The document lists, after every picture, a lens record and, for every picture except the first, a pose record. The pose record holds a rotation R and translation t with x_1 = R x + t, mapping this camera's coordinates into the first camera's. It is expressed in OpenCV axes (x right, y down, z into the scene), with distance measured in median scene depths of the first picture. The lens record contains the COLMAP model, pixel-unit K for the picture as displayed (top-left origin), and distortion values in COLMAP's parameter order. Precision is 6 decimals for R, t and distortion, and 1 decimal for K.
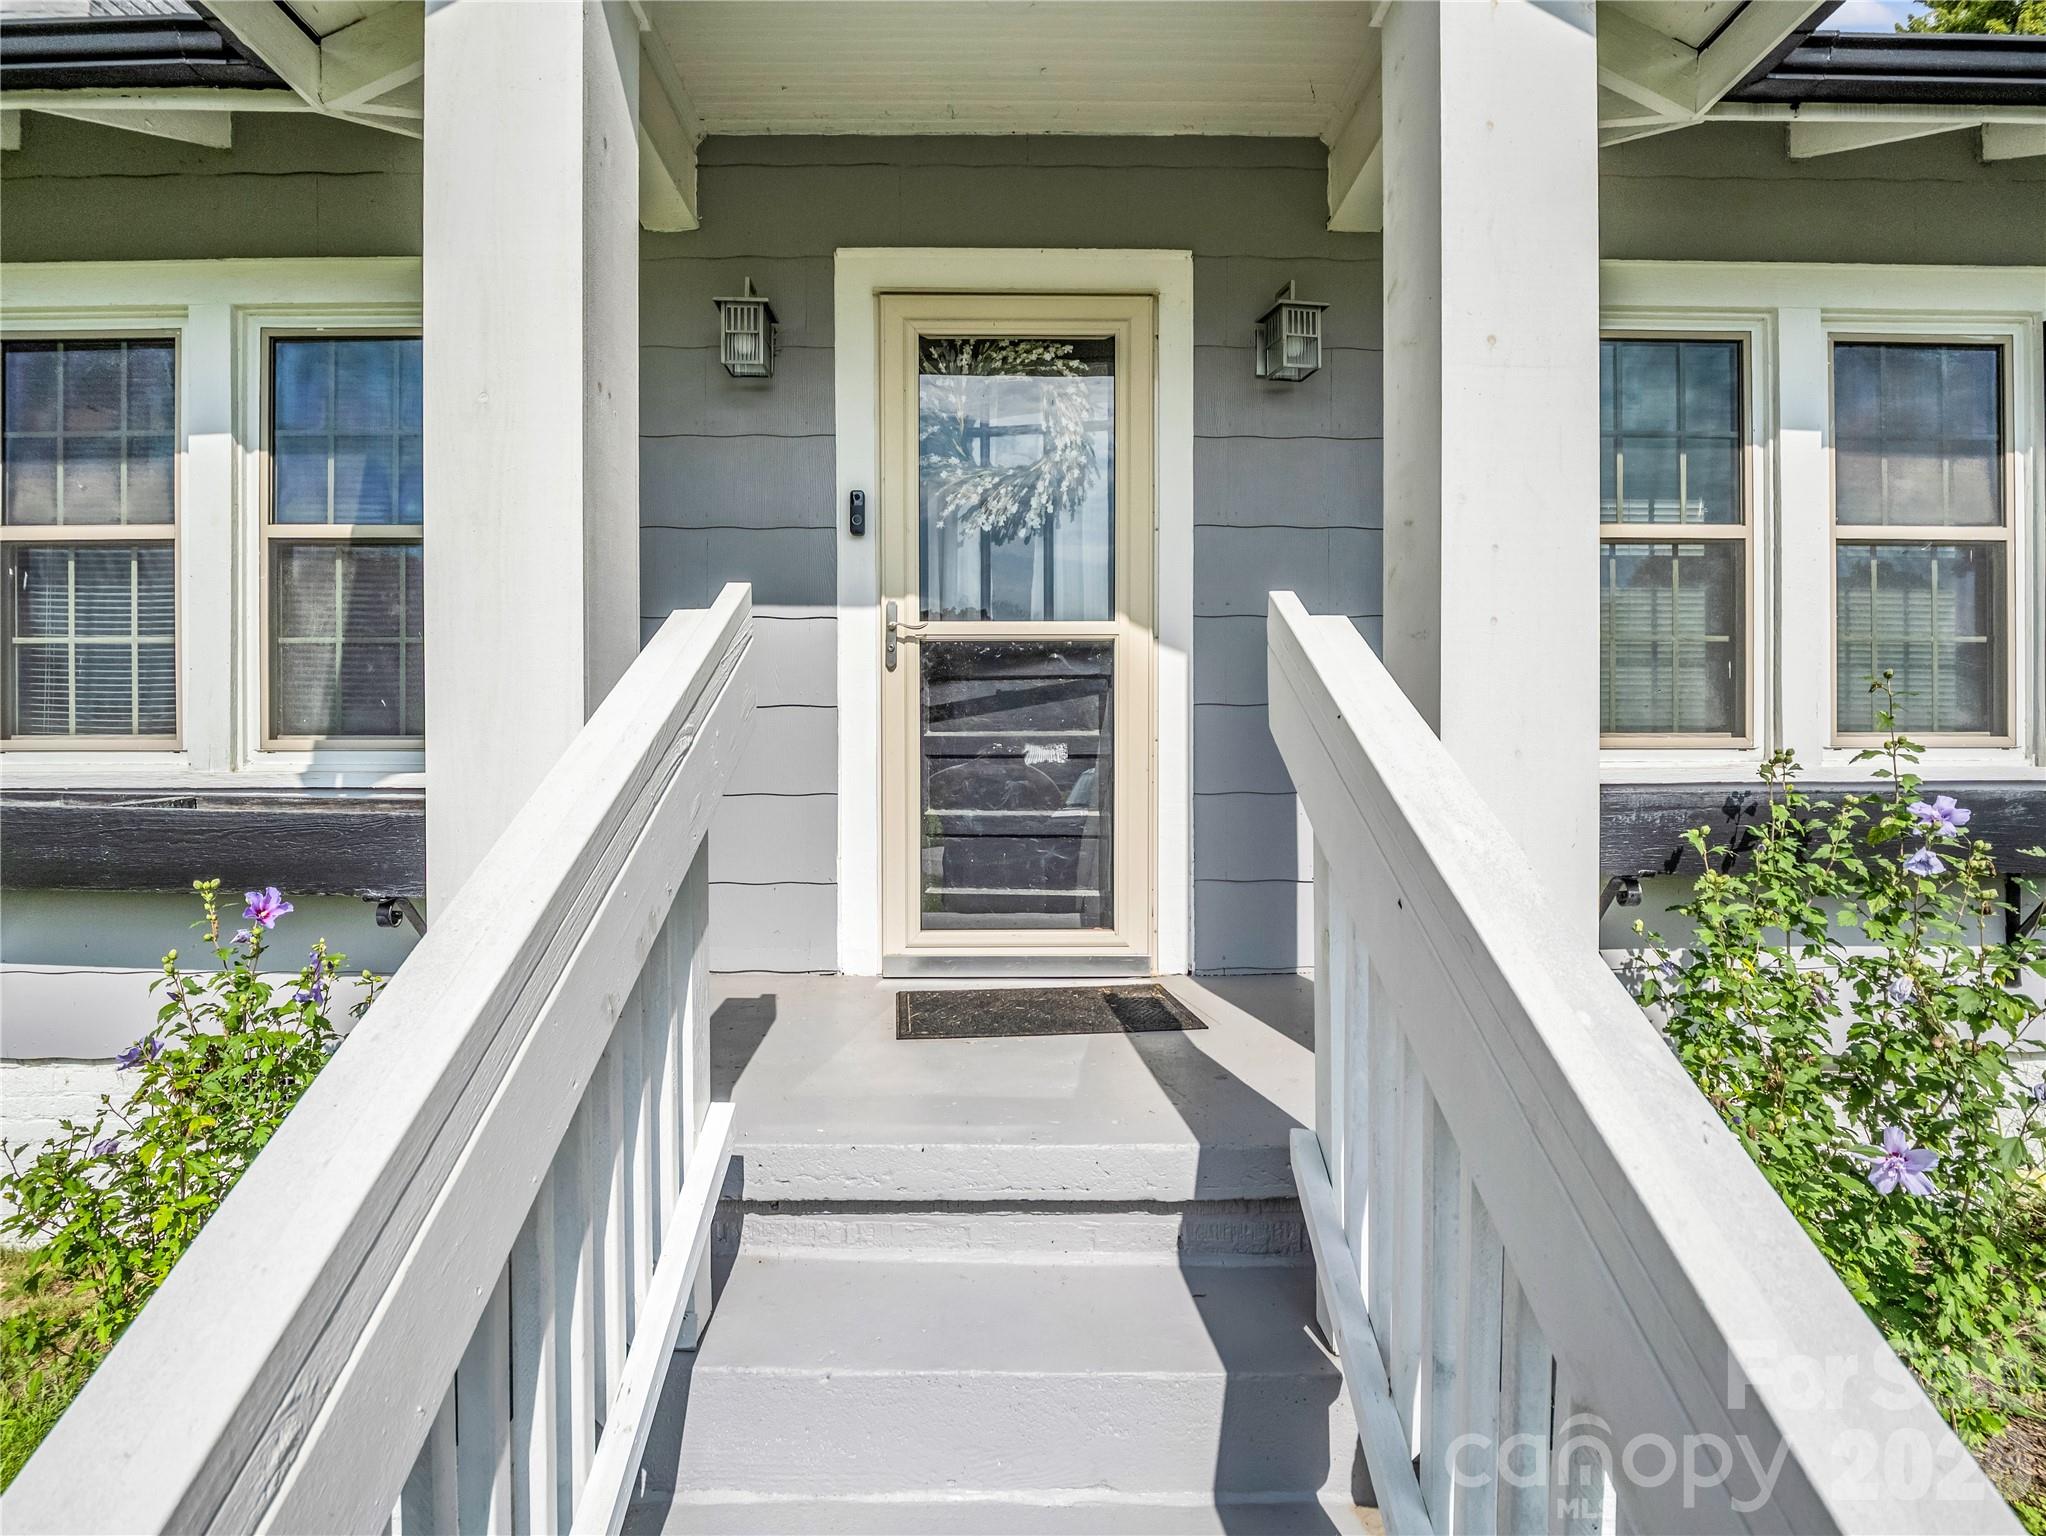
lens RADIAL K [[998.3, 0, 1018.4], [0, 998.3, 760.2], [0, 0, 1]] dist [-0.014708, -0.001233]
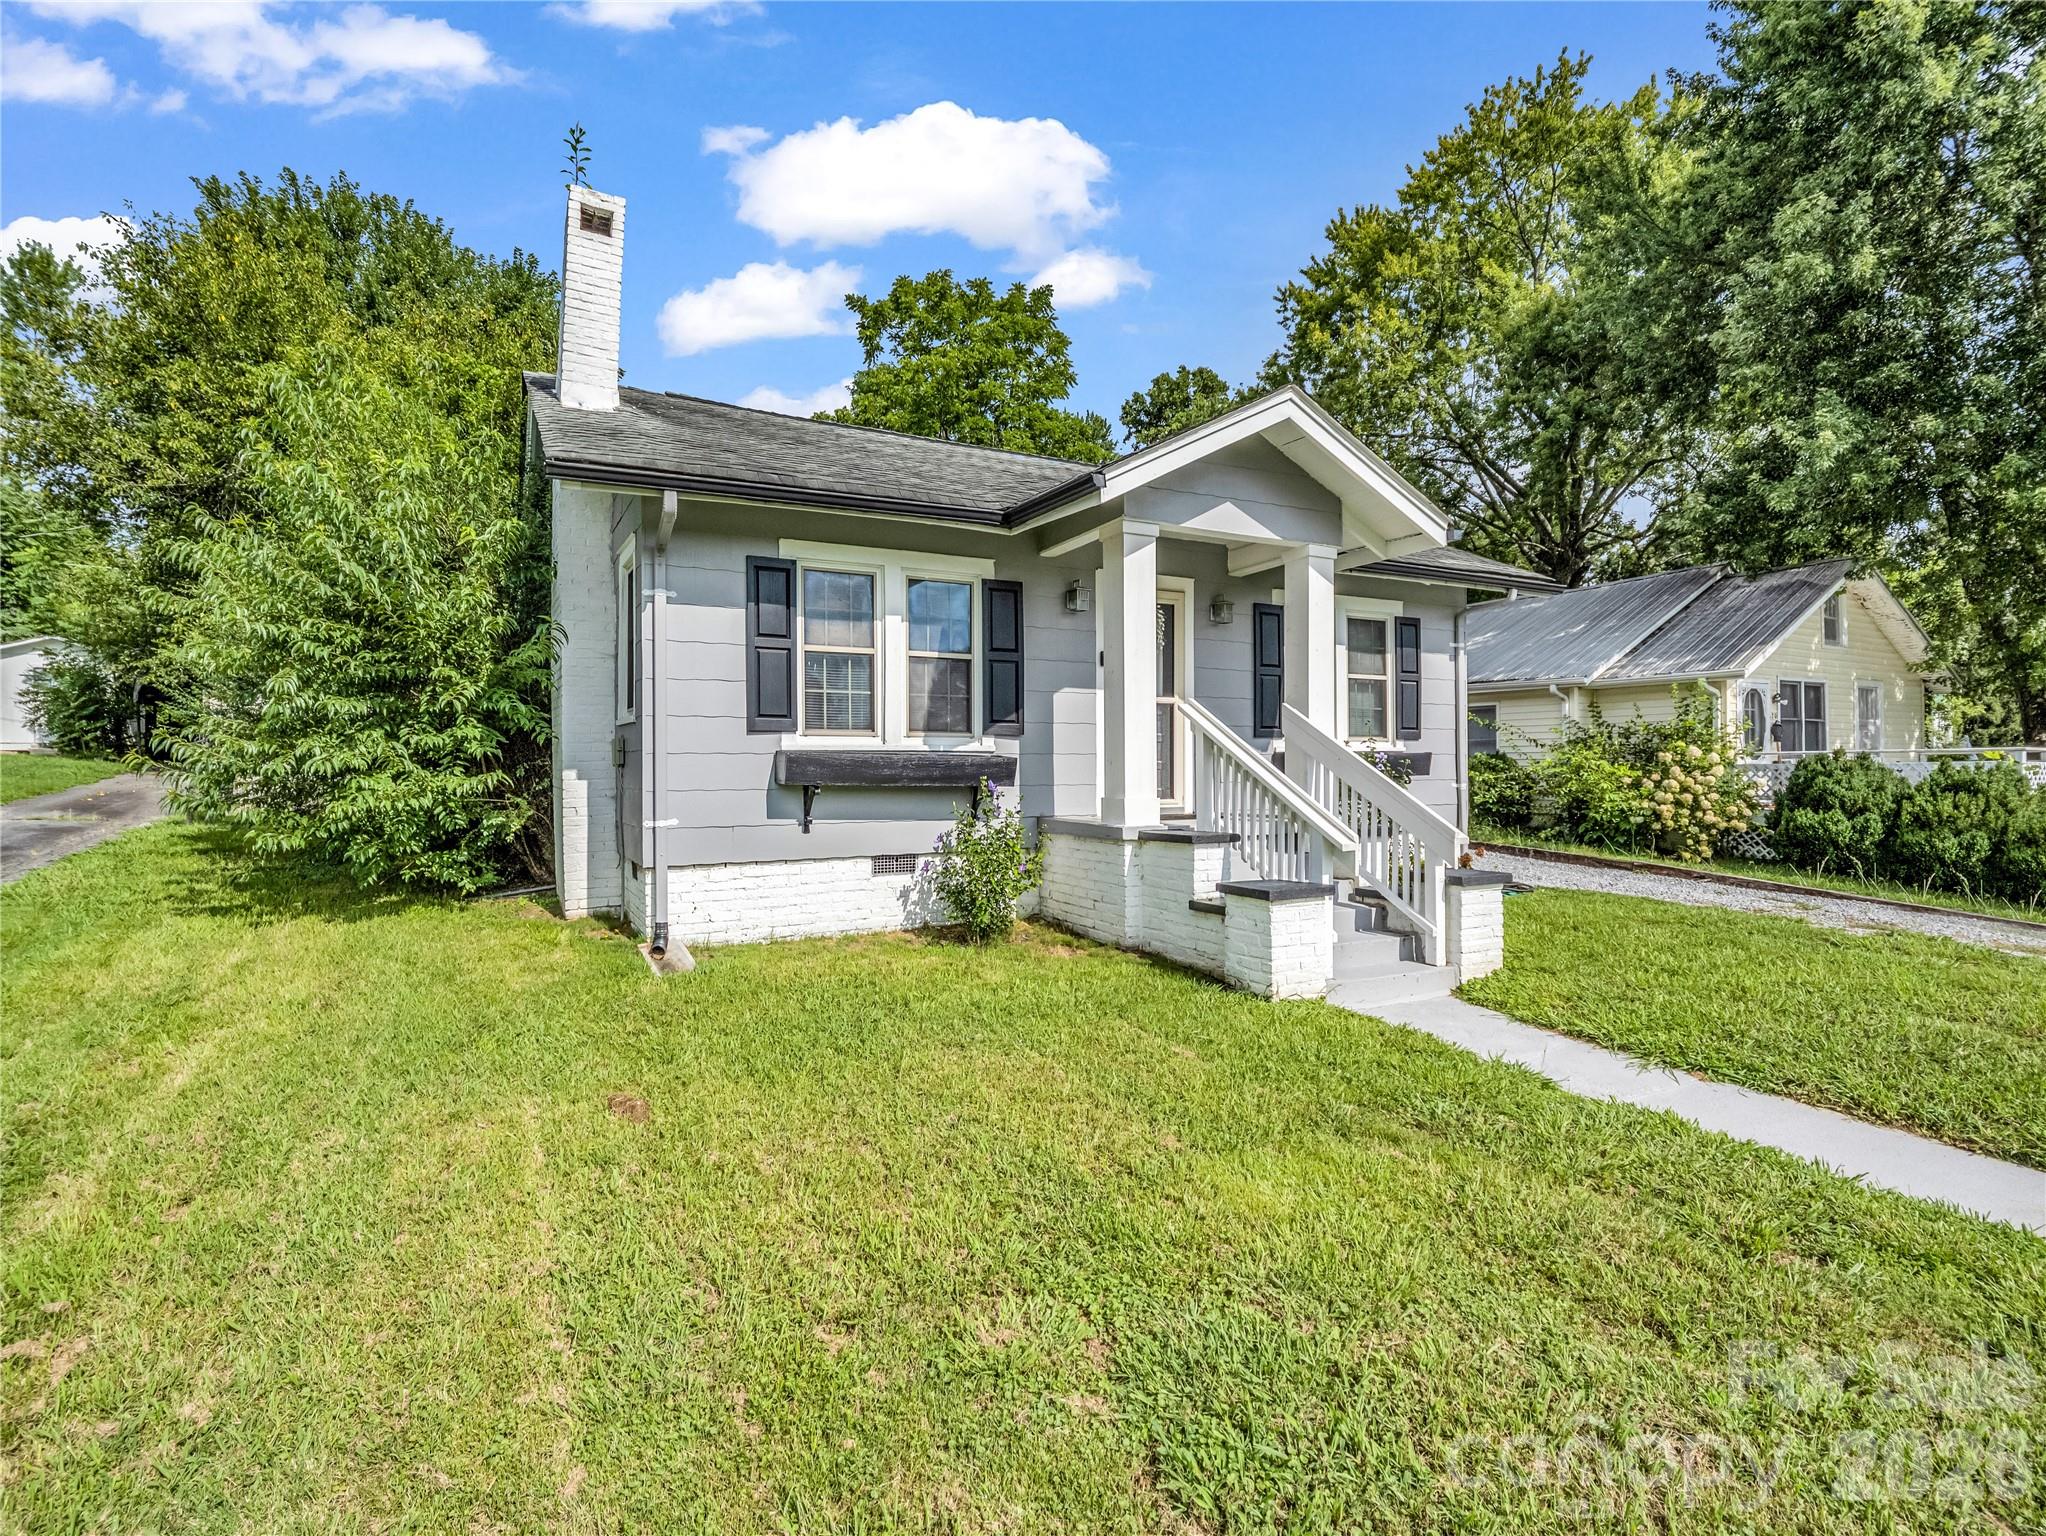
lens RADIAL K [[998.3, 0, 1018.4], [0, 998.3, 760.2], [0, 0, 1]] dist [-0.014708, -0.001233]
pose [[0.884048, 0.002665, 0.467389, -1.732751], [0.005130, 0.999868, -0.015405, 0.092897], [-0.467369, 0.016016, 0.883917, -1.452869]]
